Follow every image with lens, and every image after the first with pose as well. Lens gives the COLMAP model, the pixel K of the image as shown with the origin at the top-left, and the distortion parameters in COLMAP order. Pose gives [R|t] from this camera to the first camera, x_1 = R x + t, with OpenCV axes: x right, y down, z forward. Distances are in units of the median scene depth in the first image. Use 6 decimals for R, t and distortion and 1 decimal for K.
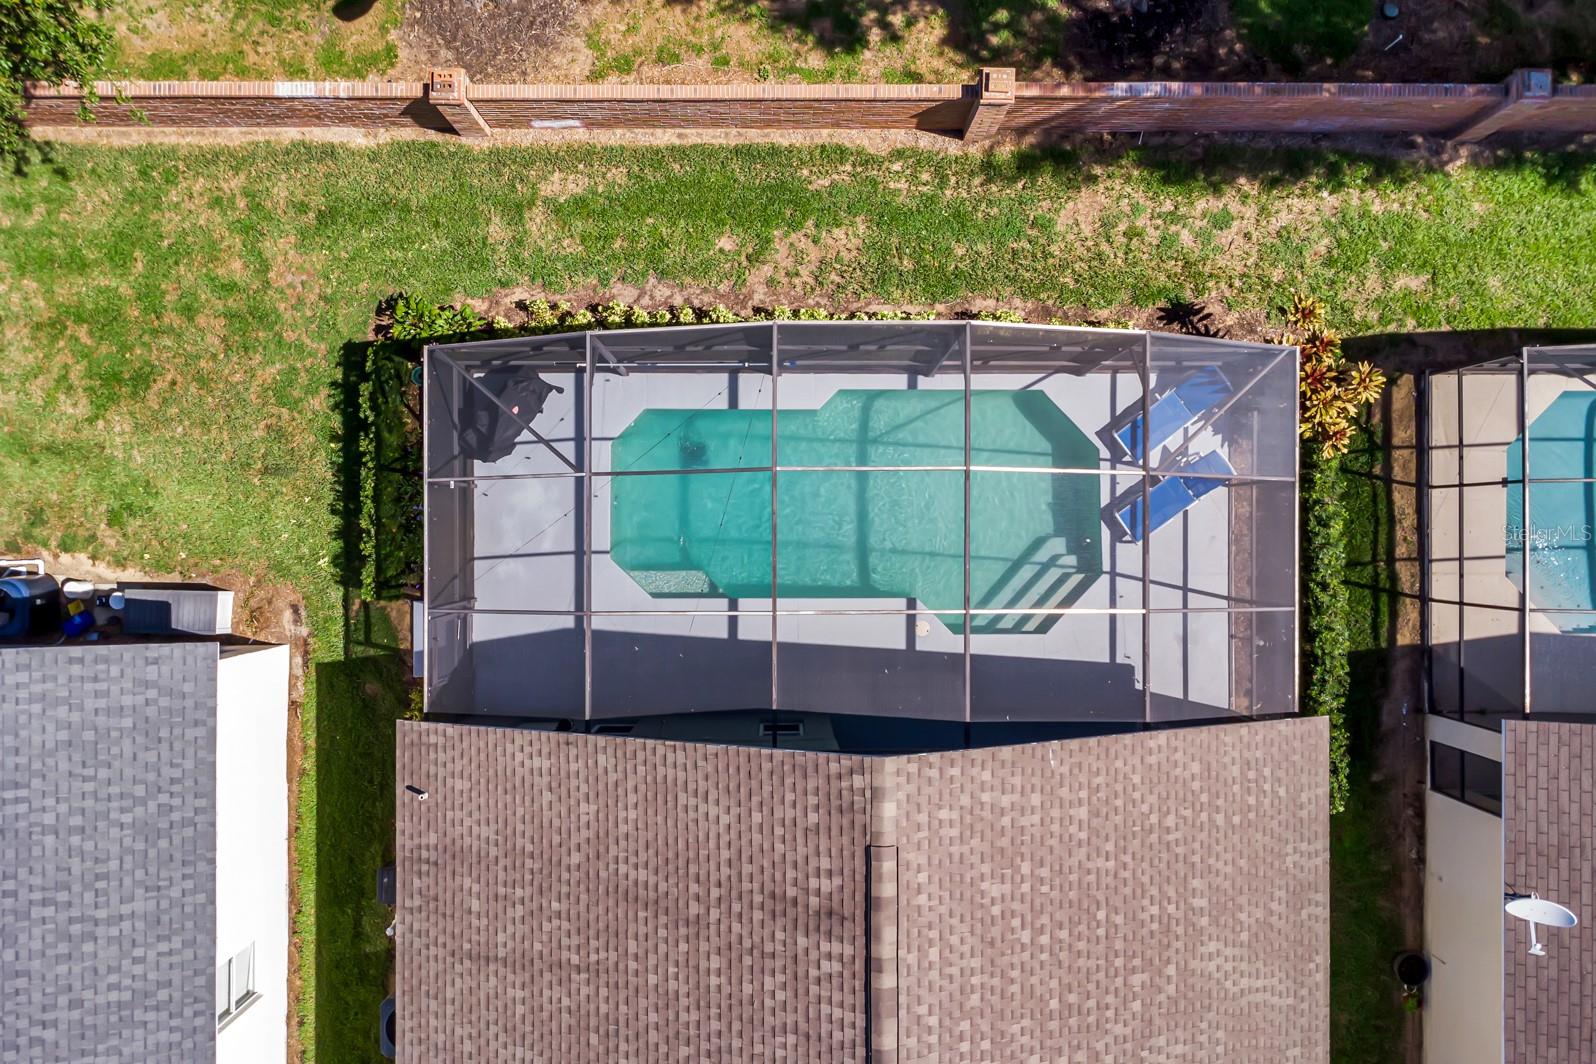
lens RADIAL K [[1102.3, 0, 806.4], [0, 1102.3, 522.4], [0, 0, 1]] dist [0.006258, -0.002362]
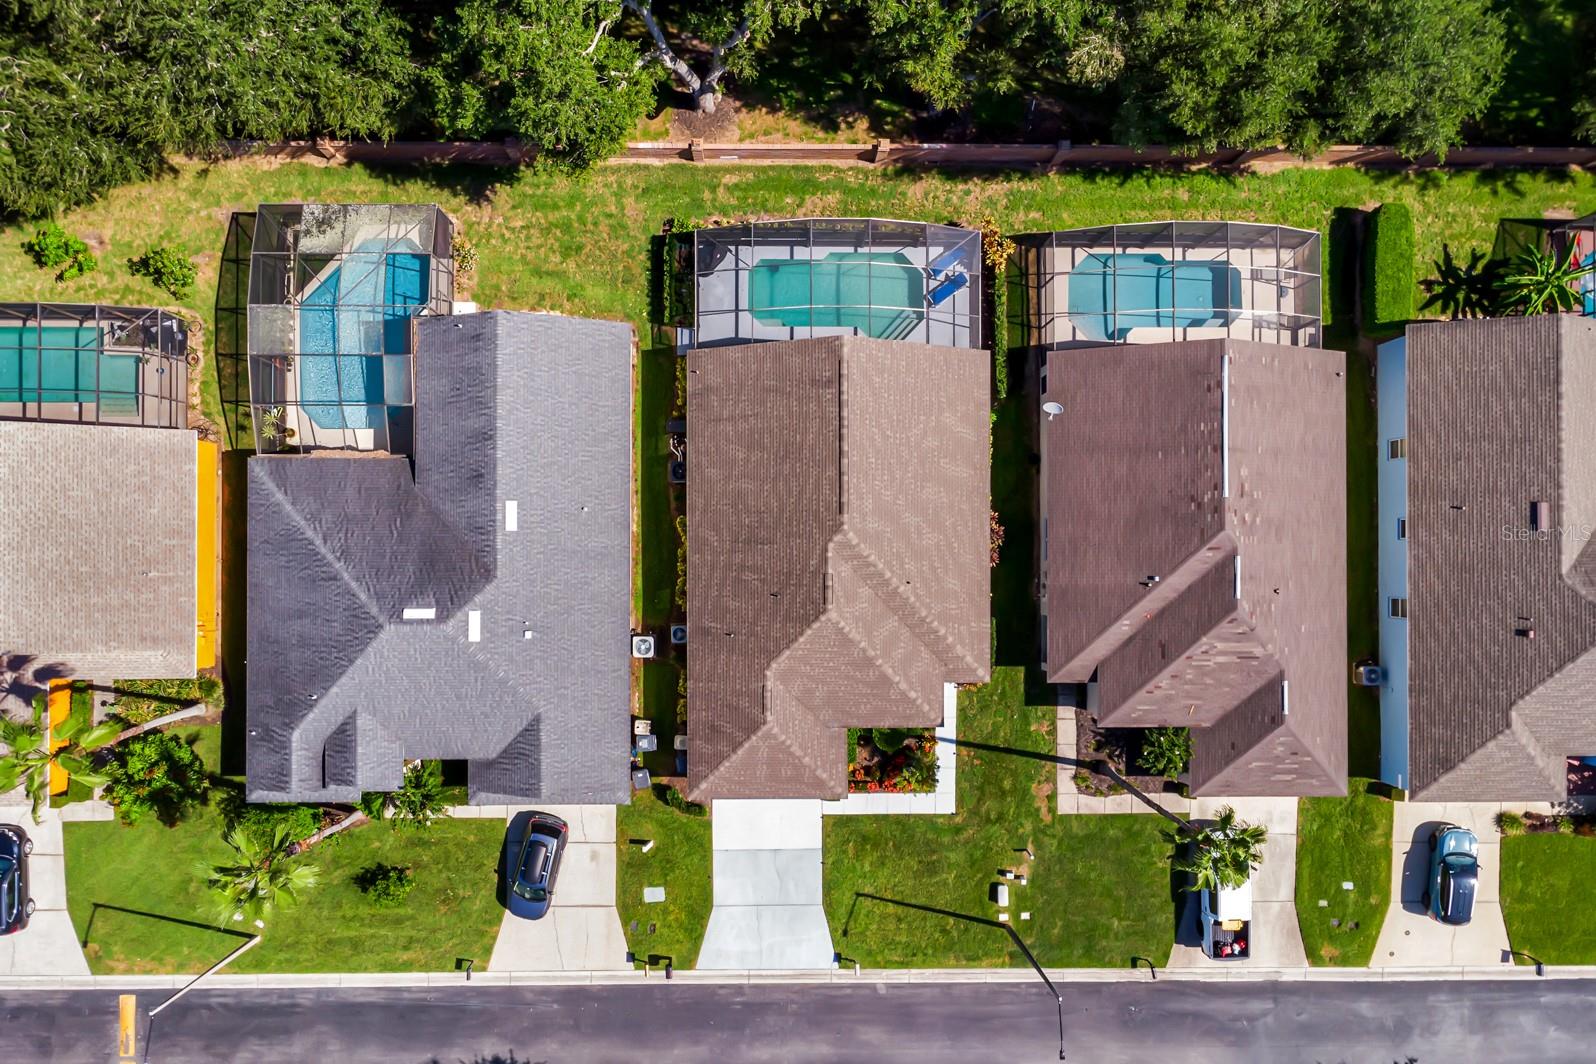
lens RADIAL K [[1102.3, 0, 793.9], [0, 1102.3, 541.1], [0, 0, 1]] dist [0.006258, -0.002362]
pose [[0.999961, 0.000083, 0.008848, -0.085521], [0.000023, 0.999927, -0.012048, 0.640084], [-0.008849, 0.012048, 0.999888, -1.771270]]
